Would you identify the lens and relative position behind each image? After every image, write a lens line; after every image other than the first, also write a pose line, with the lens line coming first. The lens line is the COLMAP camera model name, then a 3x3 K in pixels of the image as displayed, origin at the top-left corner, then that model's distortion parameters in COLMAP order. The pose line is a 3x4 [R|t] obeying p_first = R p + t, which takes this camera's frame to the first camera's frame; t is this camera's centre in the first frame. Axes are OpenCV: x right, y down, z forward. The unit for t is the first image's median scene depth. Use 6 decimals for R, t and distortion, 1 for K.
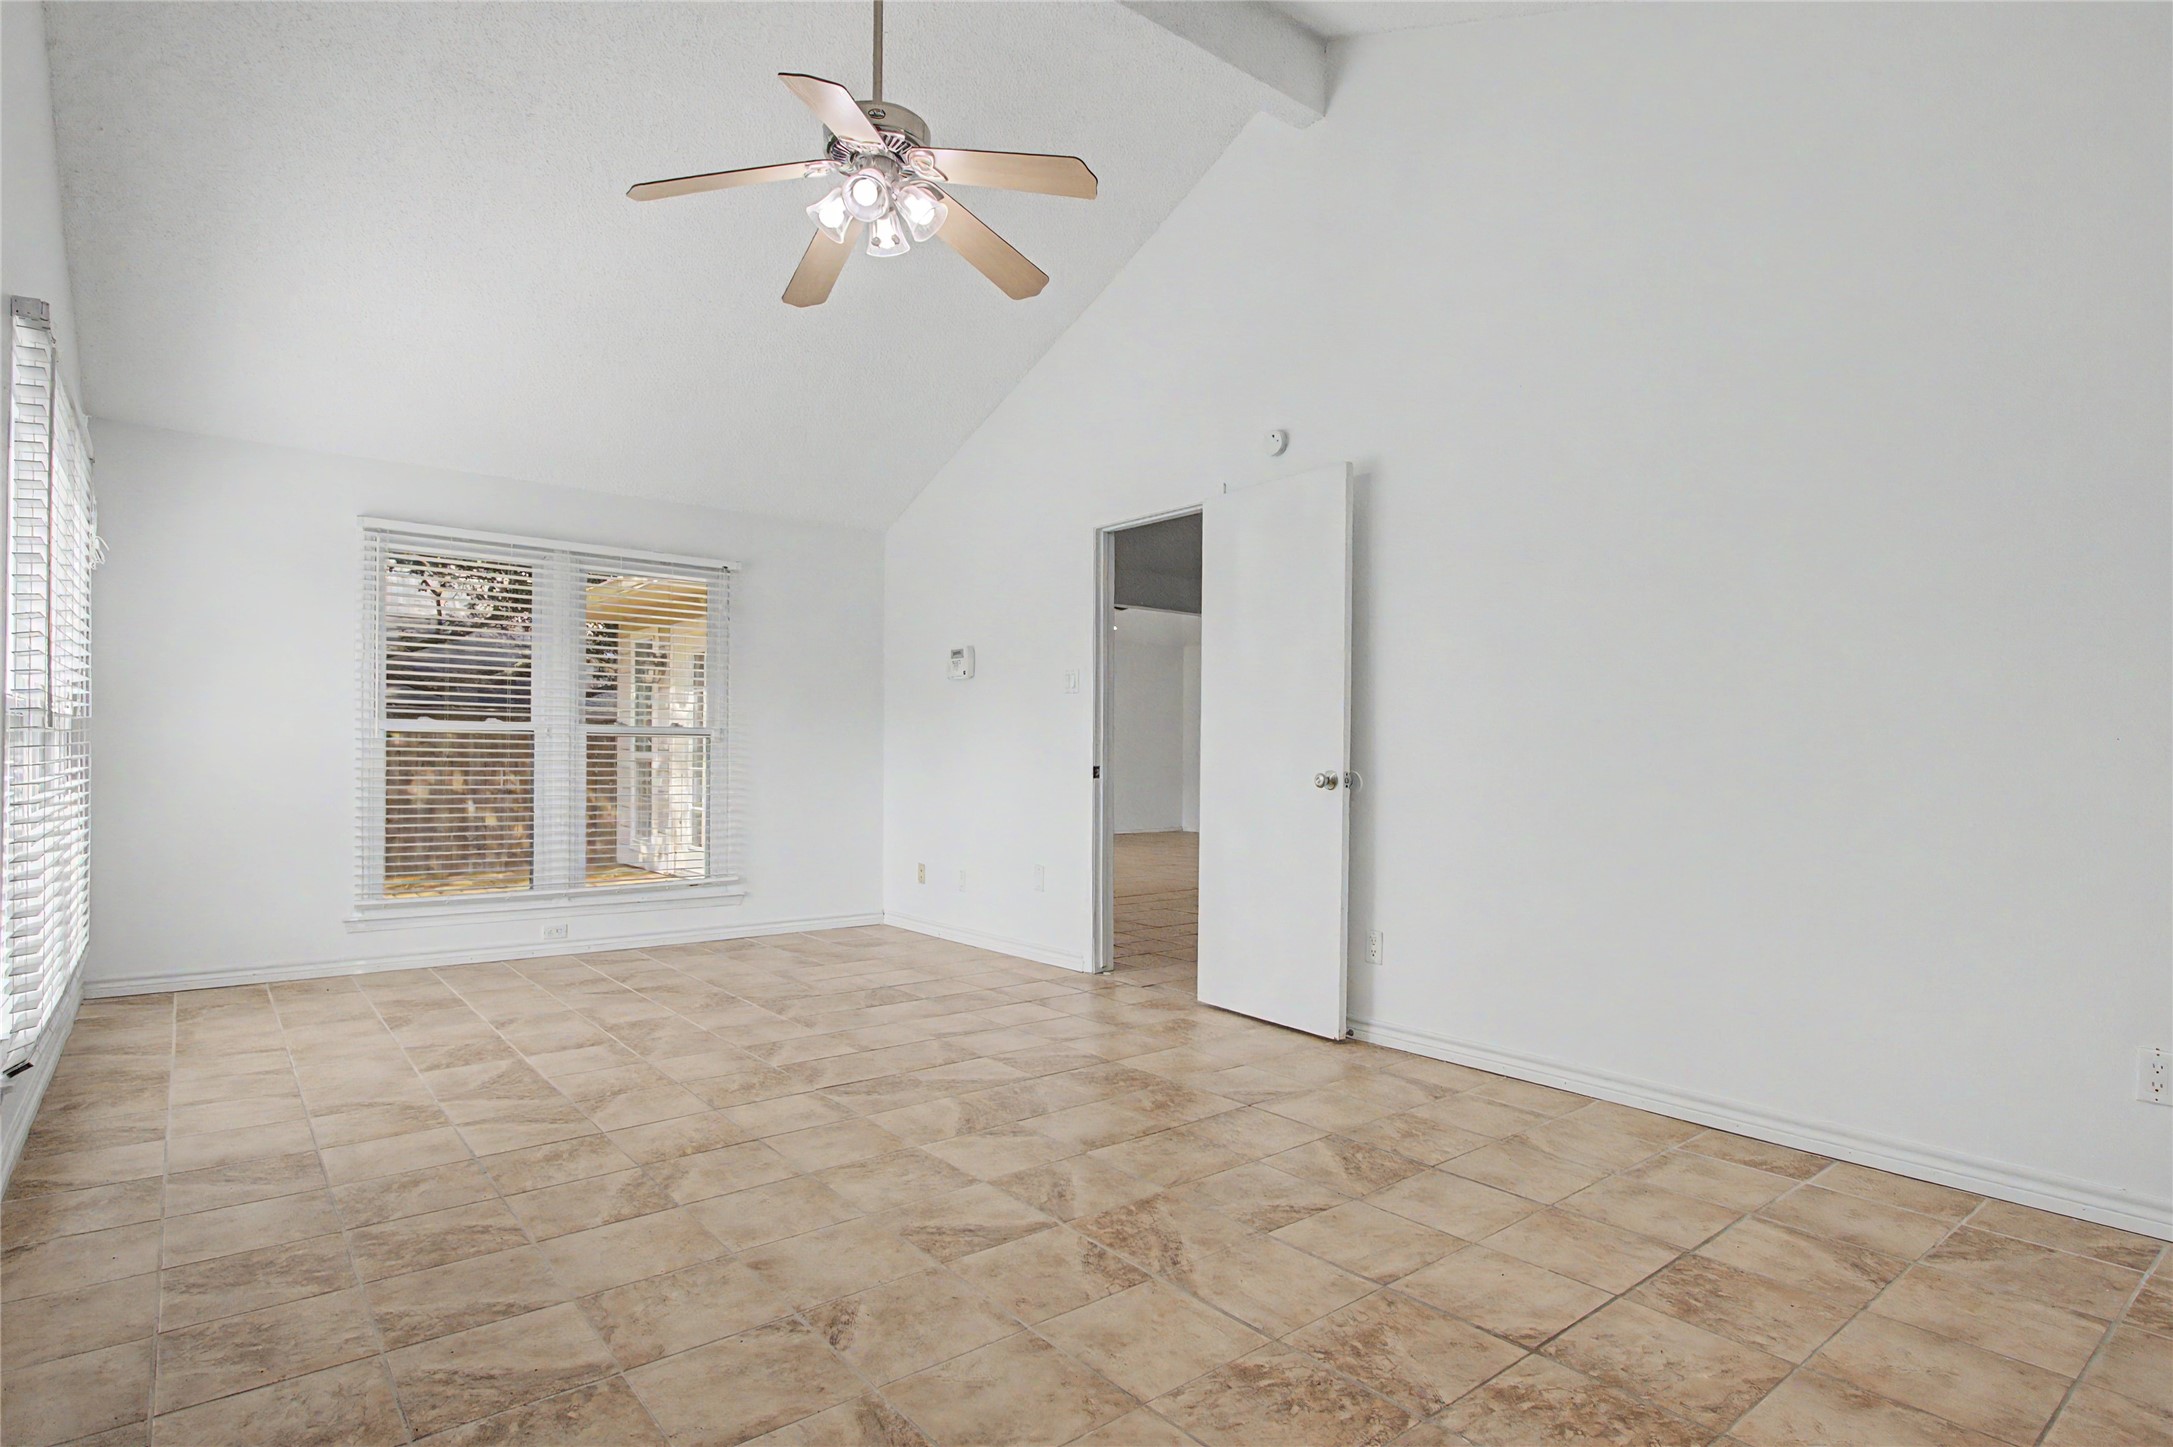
lens RADIAL K [[1137.2, 0, 1102.3], [0, 1137.2, 717.6], [0, 0, 1]] dist [-0.014343, 0.000381]
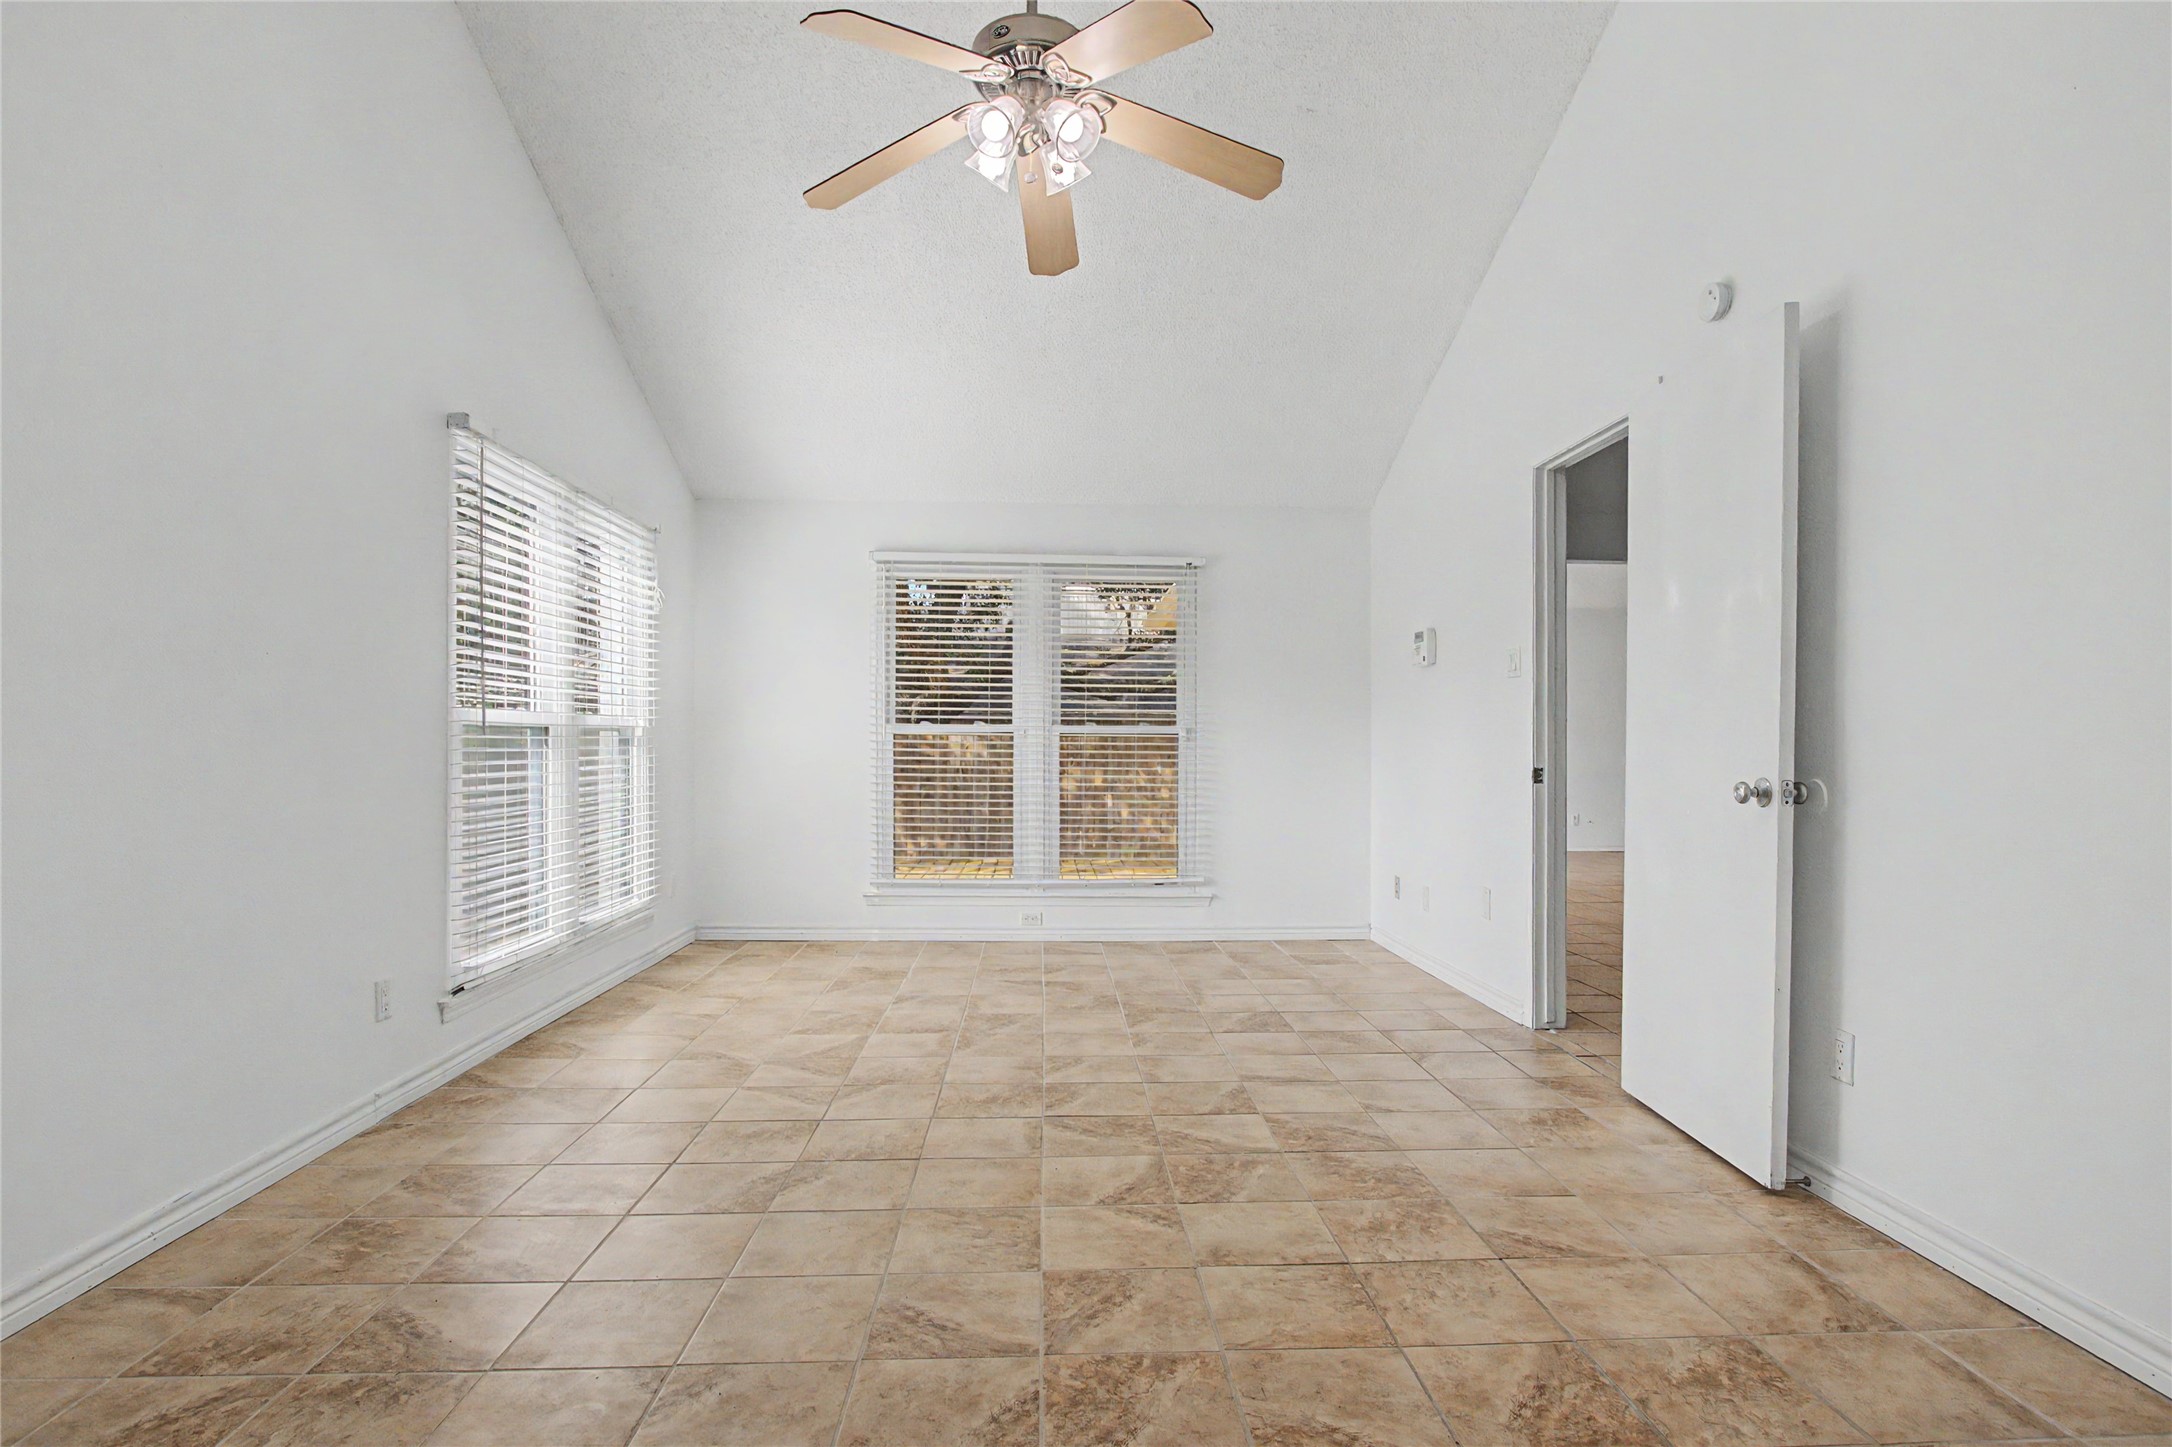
lens RADIAL K [[1124.7, 0, 1086.0], [0, 1124.7, 723.5], [0, 0, 1]] dist [-0.029023, 0.014740]
pose [[0.800011, -0.017337, -0.599735, 0.278463], [0.019603, 0.999804, -0.002752, 0.010354], [0.599665, -0.009555, 0.800194, 0.251953]]
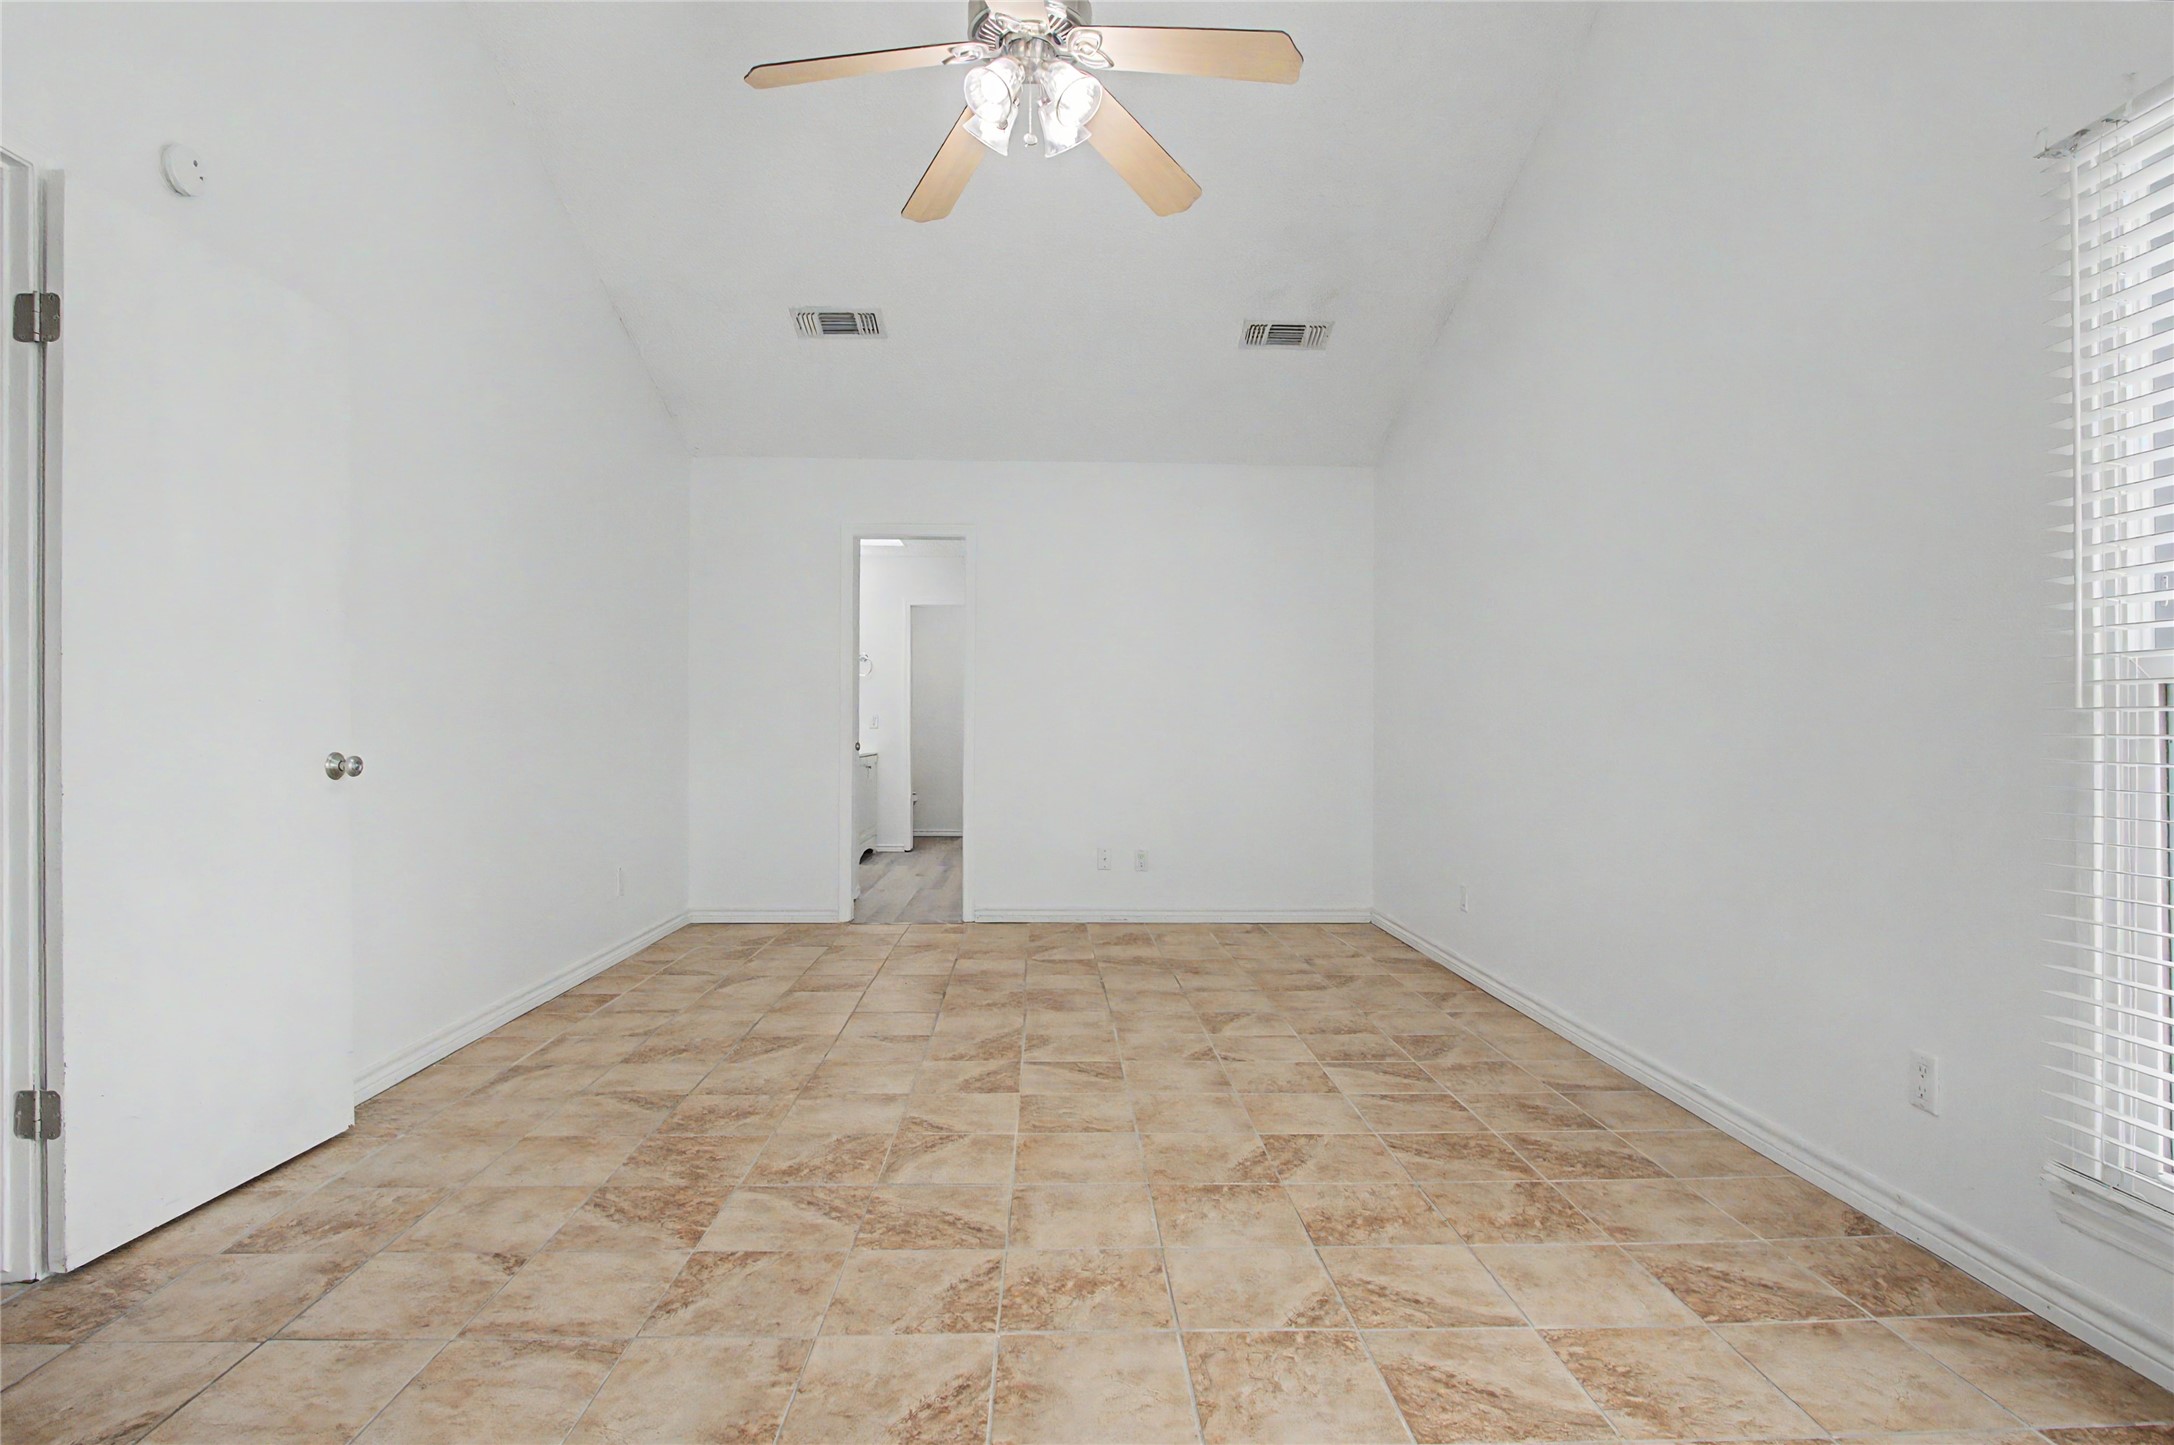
lens RADIAL K [[1125.8, 0, 1087.0], [0, 1125.8, 722.5], [0, 0, 1]] dist [-0.029023, 0.014740]
pose [[-0.797982, -0.005520, 0.602656, -0.575401], [-0.025540, 0.999369, -0.024664, 0.034880], [-0.602140, -0.035074, -0.797619, 1.274043]]
